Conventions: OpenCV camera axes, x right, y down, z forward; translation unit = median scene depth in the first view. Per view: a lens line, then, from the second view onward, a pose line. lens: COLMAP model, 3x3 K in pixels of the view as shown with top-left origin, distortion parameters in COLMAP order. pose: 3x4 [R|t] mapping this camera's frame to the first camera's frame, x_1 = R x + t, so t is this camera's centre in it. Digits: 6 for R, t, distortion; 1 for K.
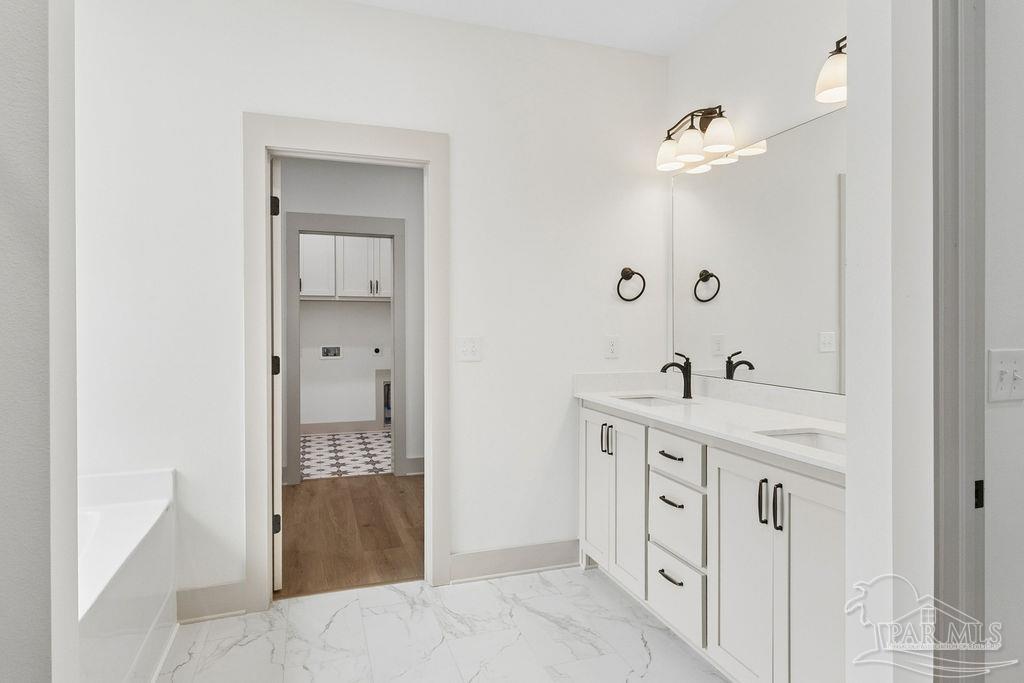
lens RADIAL K [[611.7, 0, 512.1], [0, 611.7, 319.7], [0, 0, 1]] dist [-0.001217, -0.000137]
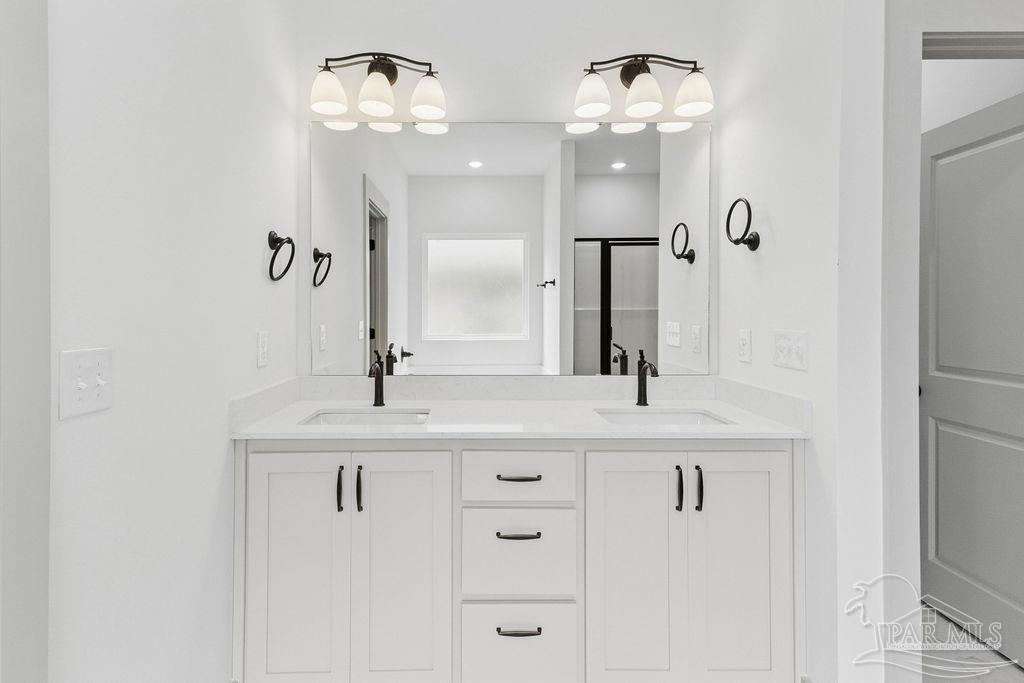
lens RADIAL K [[478.3, 0, 514.0], [0, 478.3, 321.8], [0, 0, 1]] dist [0.015315, -0.000663]
pose [[0.328773, -0.019745, 0.944203, -0.309785], [0.005175, 0.999804, 0.019106, 0.007989], [-0.944395, -0.001396, 0.328810, 0.760997]]
